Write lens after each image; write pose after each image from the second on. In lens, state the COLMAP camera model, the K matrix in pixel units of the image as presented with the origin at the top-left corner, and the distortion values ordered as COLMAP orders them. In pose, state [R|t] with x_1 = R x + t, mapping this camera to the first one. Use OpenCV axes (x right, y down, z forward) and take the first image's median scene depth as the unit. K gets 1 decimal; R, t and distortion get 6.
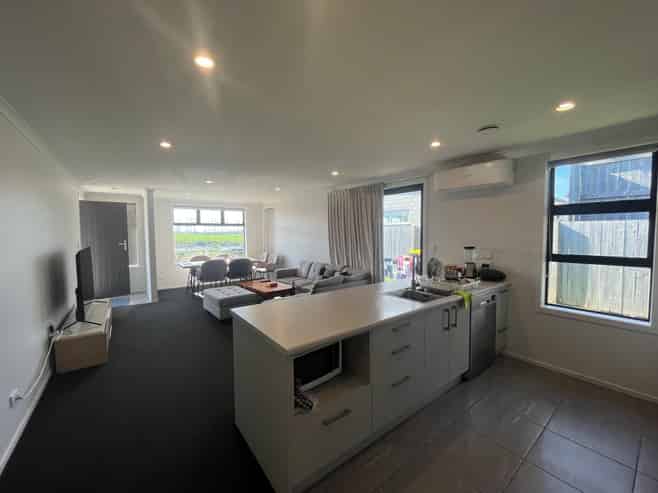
lens RADIAL K [[266.9, 0, 328.2], [0, 266.9, 245.2], [0, 0, 1]] dist [-0.006526, -0.000071]
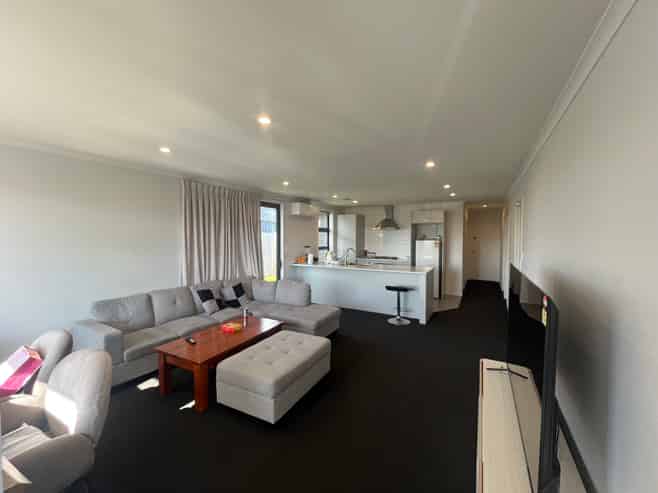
lens RADIAL K [[266.9, 0, 328.2], [0, 266.9, 245.2], [0, 0, 1]] dist [-0.006526, -0.000071]
pose [[-0.391690, -0.021902, 0.919837, -0.753145], [0.045991, 0.998001, 0.043347, -0.044711], [-0.918947, 0.059283, -0.389899, 0.935215]]
